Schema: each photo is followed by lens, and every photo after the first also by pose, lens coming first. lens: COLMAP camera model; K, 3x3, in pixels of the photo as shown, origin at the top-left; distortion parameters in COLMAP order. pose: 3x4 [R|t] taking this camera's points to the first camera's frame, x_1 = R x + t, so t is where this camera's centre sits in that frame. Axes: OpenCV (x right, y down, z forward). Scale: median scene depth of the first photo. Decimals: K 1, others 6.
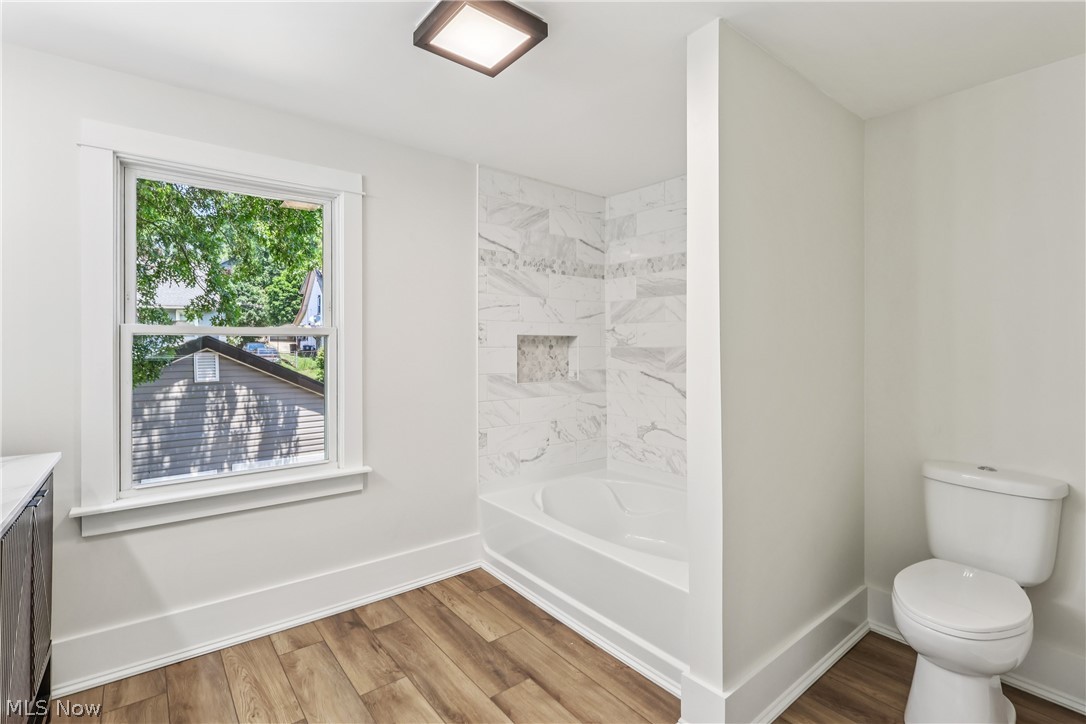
lens RADIAL K [[505.4, 0, 543.5], [0, 505.4, 355.2], [0, 0, 1]] dist [-0.000975, 0.000210]
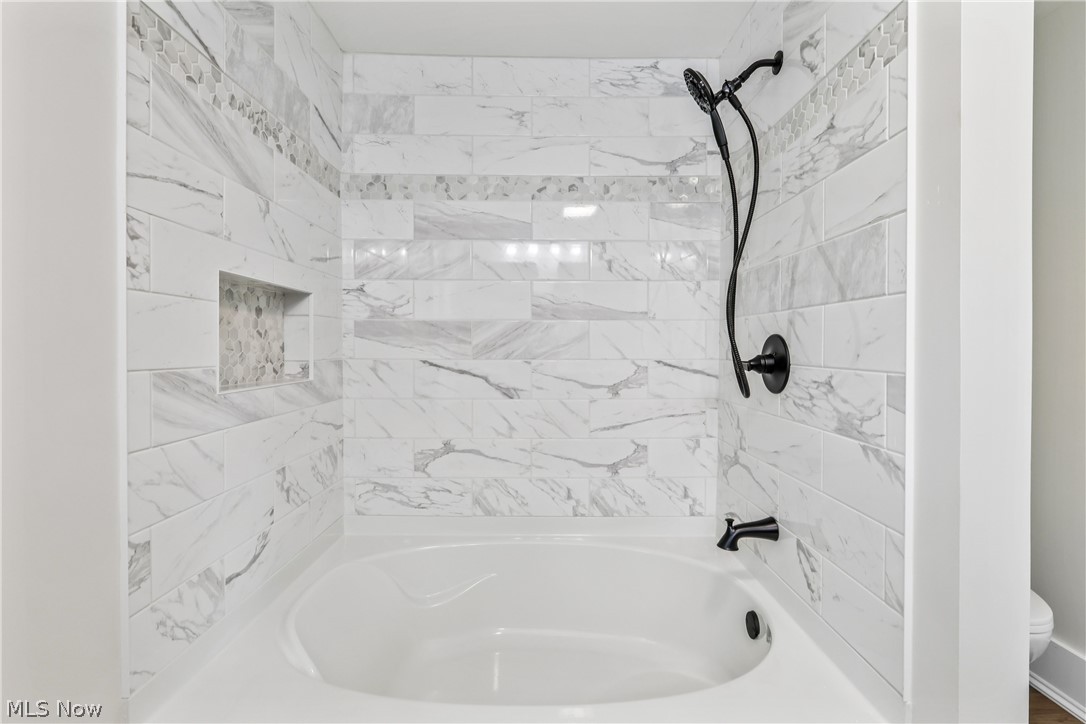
lens RADIAL K [[505.4, 0, 543.5], [0, 505.4, 355.2], [0, 0, 1]] dist [-0.000975, 0.000210]
pose [[0.623316, -0.006870, 0.781940, -0.194100], [0.007726, 0.999967, 0.002627, 0.026063], [-0.781932, 0.004404, 0.623348, 0.519693]]
